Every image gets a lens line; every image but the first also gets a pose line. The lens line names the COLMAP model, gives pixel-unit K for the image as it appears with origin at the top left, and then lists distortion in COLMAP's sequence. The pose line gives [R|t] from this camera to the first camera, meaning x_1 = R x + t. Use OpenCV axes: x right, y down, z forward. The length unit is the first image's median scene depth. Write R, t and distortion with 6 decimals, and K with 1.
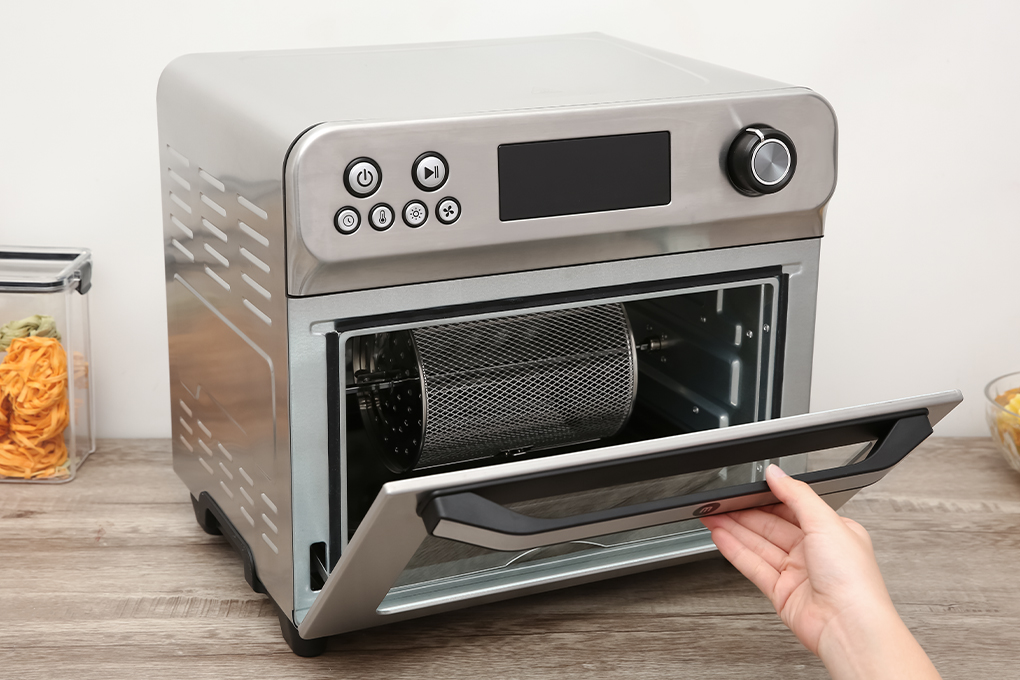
lens RADIAL K [[1768.6, 0, 510.0], [0, 1768.6, 340.0], [0, 0, 1]] dist [0.103322, -0.023656]
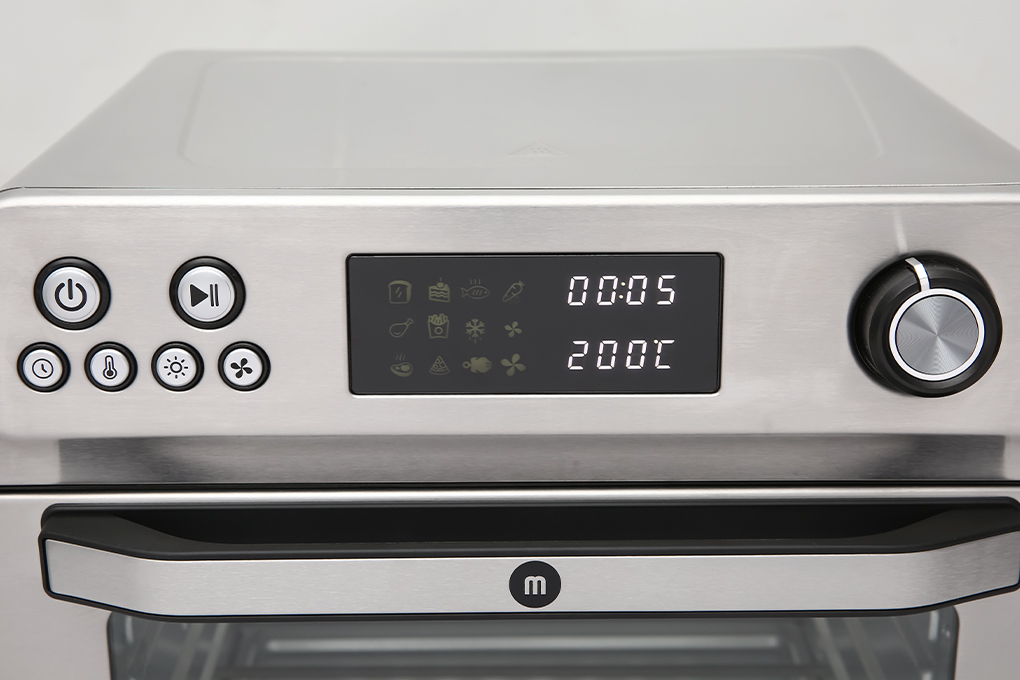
lens RADIAL K [[1768.6, 0, 510.0], [0, 1768.6, 340.0], [0, 0, 1]] dist [0.103322, -0.023656]
pose [[0.903480, 0.108569, -0.414653, 0.230502], [-0.116839, 0.993136, 0.005454, -0.082145], [0.412399, 0.043521, 0.909963, 0.472053]]
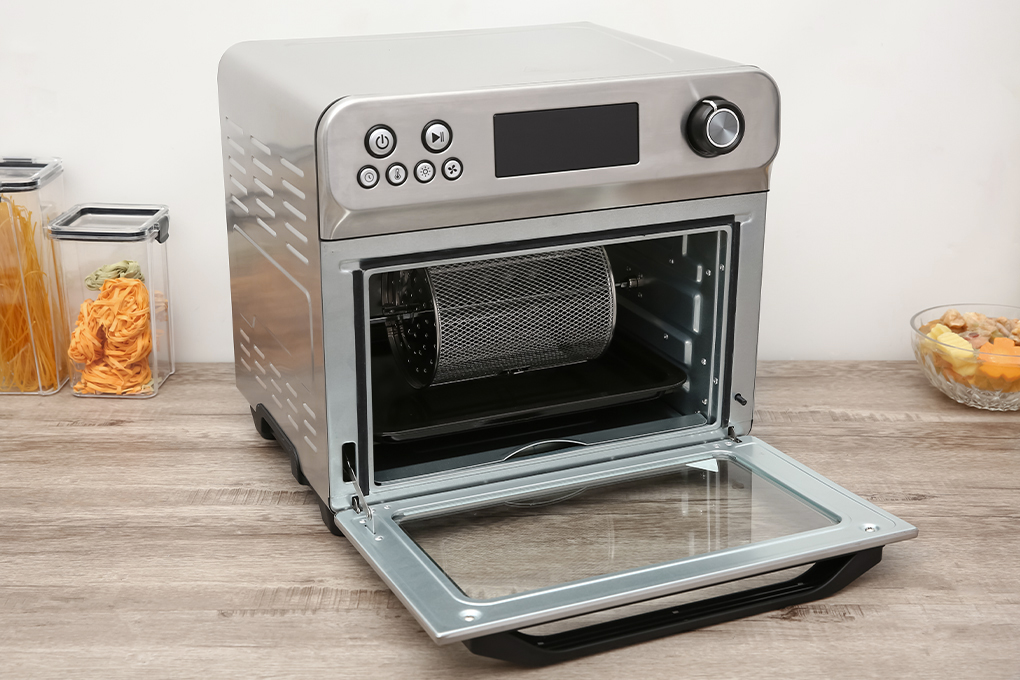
lens RADIAL K [[1508.5, 0, 512.2], [0, 1508.5, 350.1], [0, 0, 1]] dist [0.049368, 0.051316]
pose [[0.999683, -0.001867, -0.025119, 0.027857], [0.002796, 0.999311, 0.037001, 0.011060], [0.025033, -0.037059, 0.998999, -0.031302]]
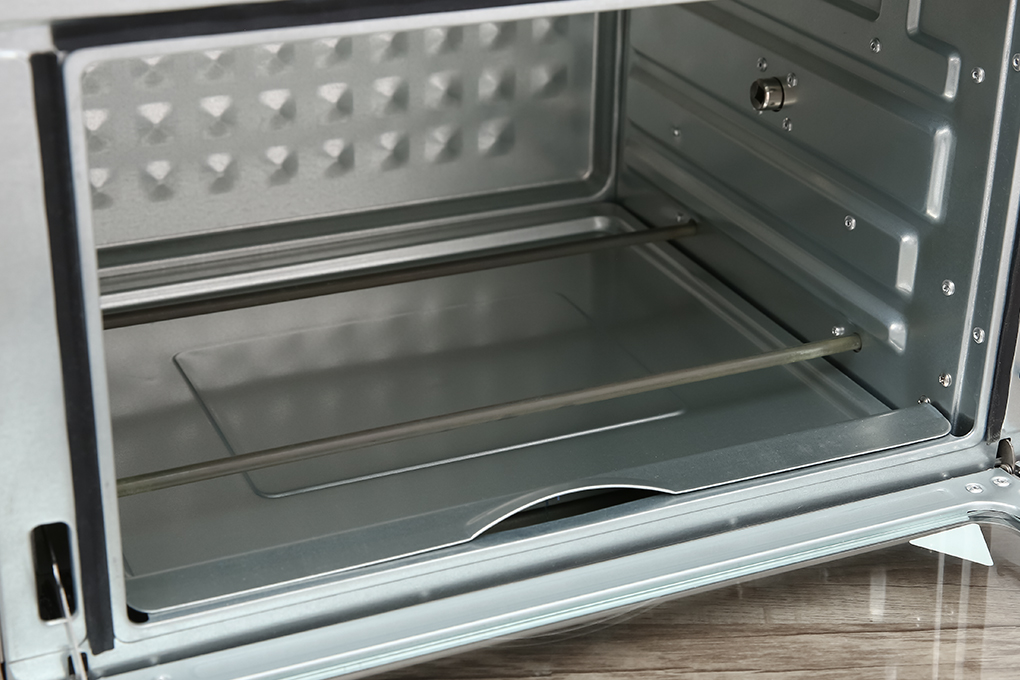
lens RADIAL K [[1809.1, 0, 510.0], [0, 1809.1, 340.0], [0, 0, 1]] dist [0.034192, -0.002365]
pose [[0.999616, 0.013544, -0.024190, 0.018771], [-0.010211, 0.991073, 0.132926, 0.003995], [0.025774, -0.132628, 0.990831, 0.495795]]
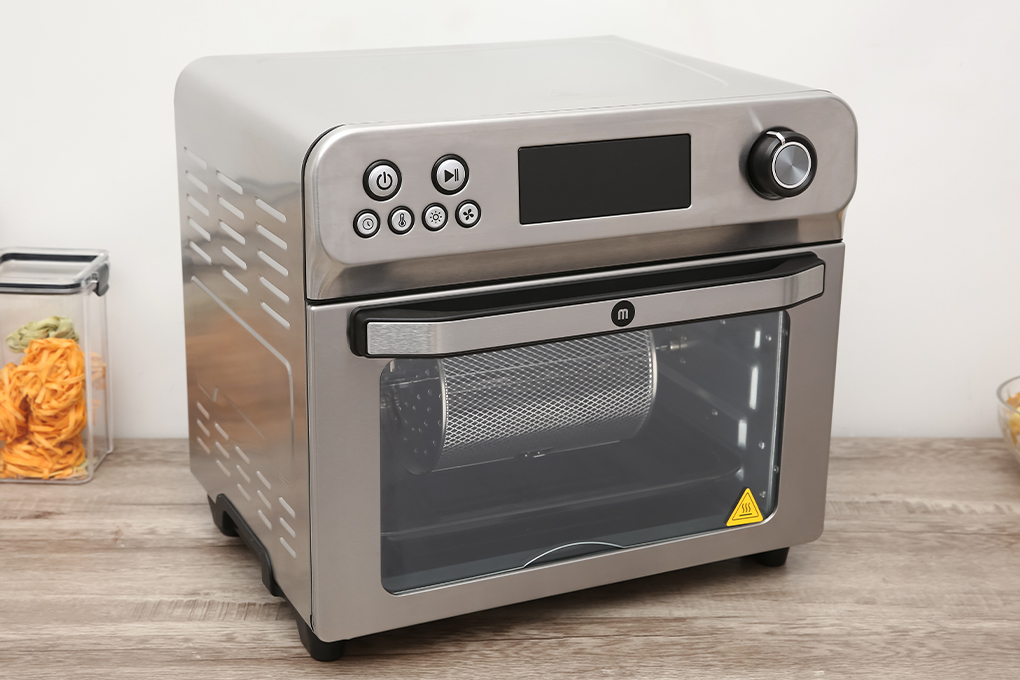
lens RADIAL K [[1699.0, 0, 510.0], [0, 1699.0, 340.0], [0, 0, 1]] dist [0.051302, 0.122158]
pose [[0.999999, 0.001486, -0.000107, -0.009858], [-0.001486, 0.999991, 0.003884, -0.005459], [0.000113, -0.003884, 0.999992, 0.042167]]
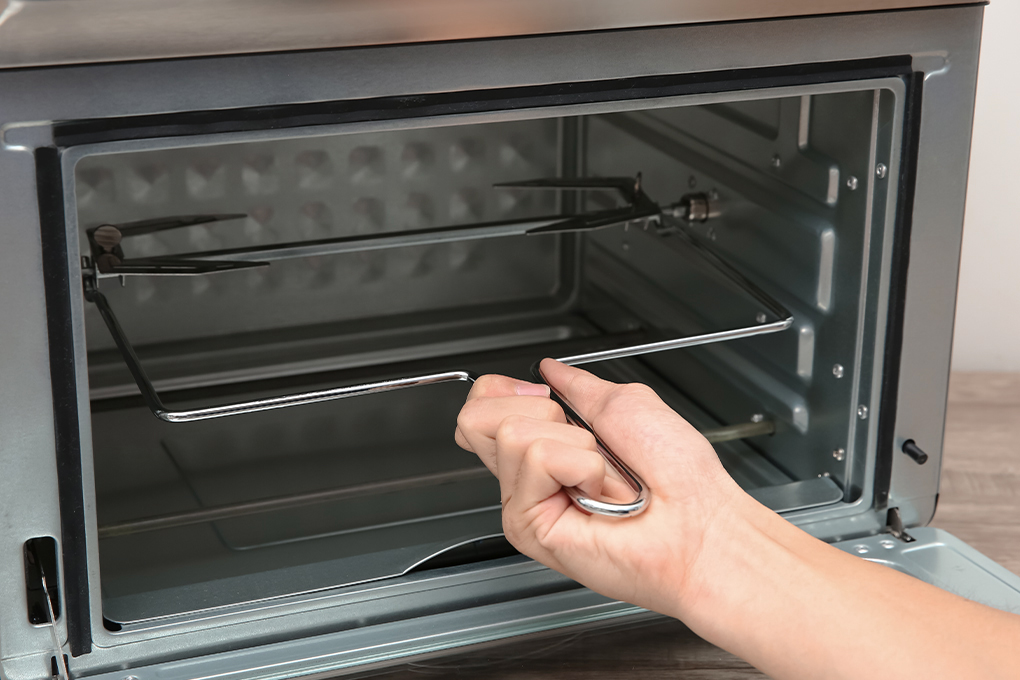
lens RADIAL K [[1996.6, 0, 510.0], [0, 1996.6, 340.0], [0, 0, 1]] dist [0.069086, -0.039407]
pose [[0.998030, 0.017378, -0.060292, 0.066149], [-0.015293, 0.999275, 0.034879, 0.026709], [0.060854, -0.033888, 0.997571, 0.356221]]
